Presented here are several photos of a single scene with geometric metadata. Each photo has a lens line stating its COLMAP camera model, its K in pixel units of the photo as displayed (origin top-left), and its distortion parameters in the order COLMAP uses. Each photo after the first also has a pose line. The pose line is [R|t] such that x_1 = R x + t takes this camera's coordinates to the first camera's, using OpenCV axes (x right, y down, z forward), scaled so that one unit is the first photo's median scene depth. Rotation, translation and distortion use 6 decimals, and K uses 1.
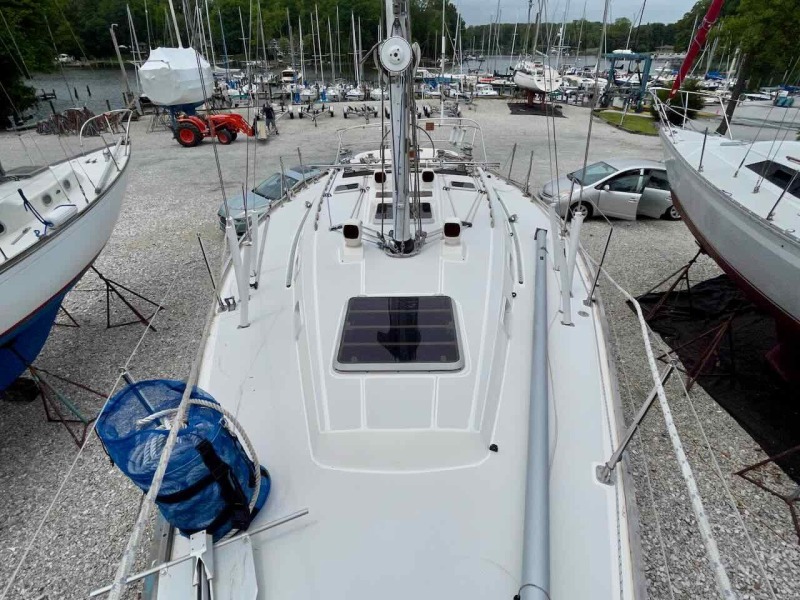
lens RADIAL K [[456.1, 0, 400.0], [0, 456.1, 300.0], [0, 0, 1]] dist [-0.002585, 0.000363]
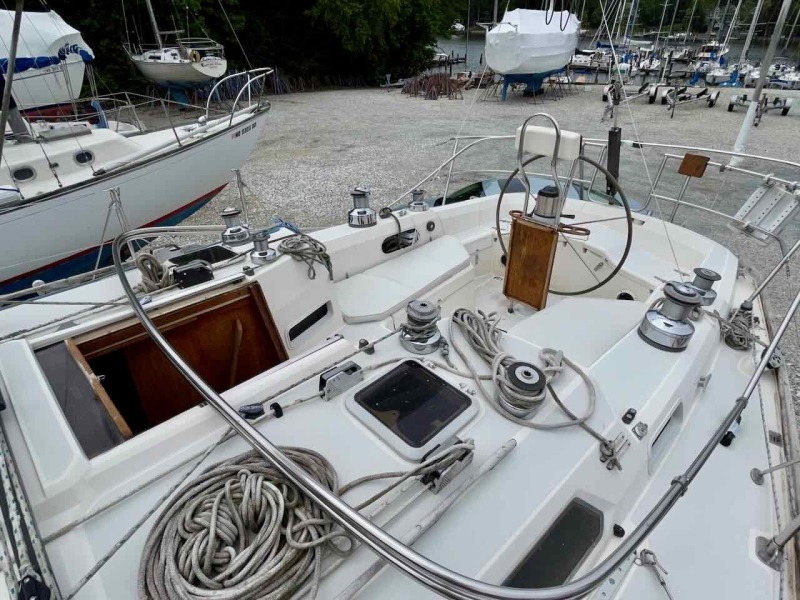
lens RADIAL K [[456.1, 0, 400.0], [0, 456.1, 300.0], [0, 0, 1]] dist [-0.002585, 0.000363]
pose [[0.712891, 0.365774, -0.598328, 0.040439], [-0.337387, 0.926859, 0.164627, -0.067578], [0.614782, 0.084507, 0.784157, 0.149277]]
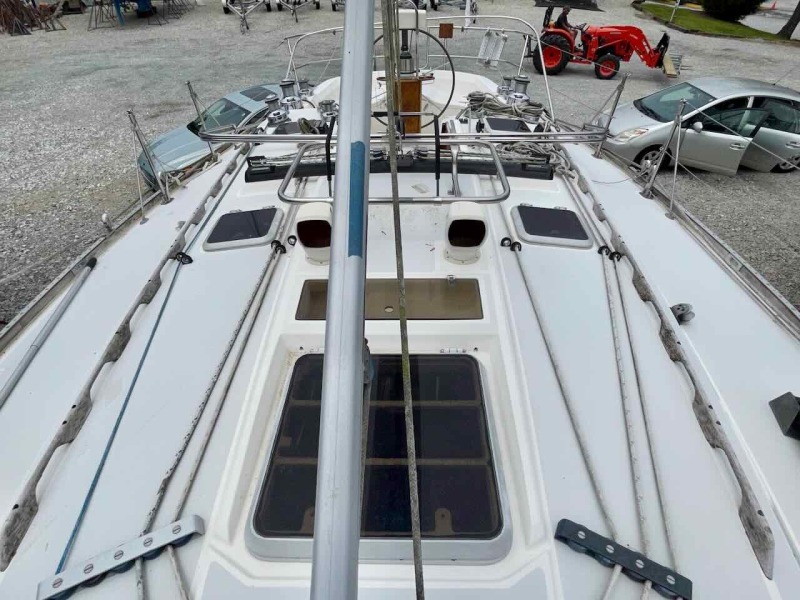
lens RADIAL K [[456.1, 0, 400.0], [0, 456.1, 300.0], [0, 0, 1]] dist [-0.002585, 0.000363]
pose [[0.999986, 0.004992, -0.001517, 0.002182], [-0.004623, 0.982551, 0.185938, -0.038089], [0.002419, -0.185929, 0.982560, 0.091648]]
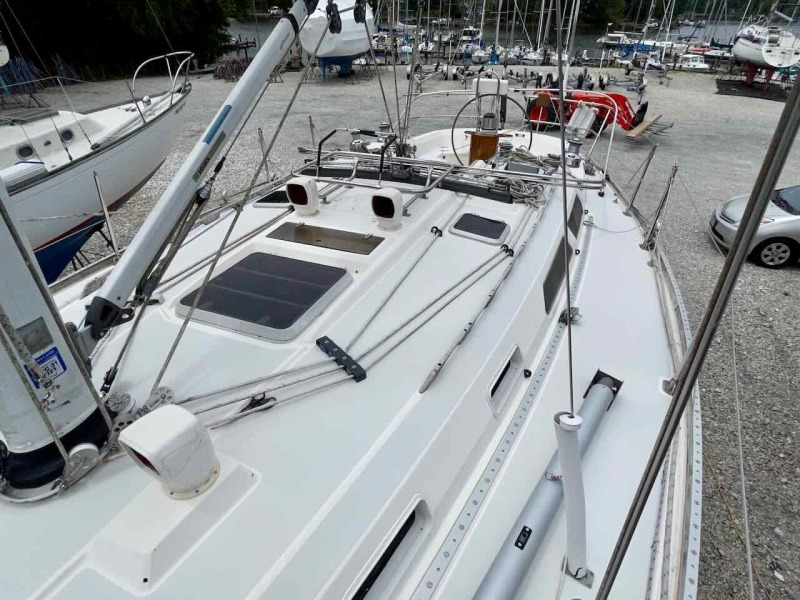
lens RADIAL K [[456.1, 0, 400.0], [0, 456.1, 300.0], [0, 0, 1]] dist [-0.002585, 0.000363]
pose [[0.935240, 0.207413, -0.286890, 0.031569], [-0.188019, 0.977667, 0.093897, -0.029994], [0.299958, -0.033876, 0.953351, 0.073437]]
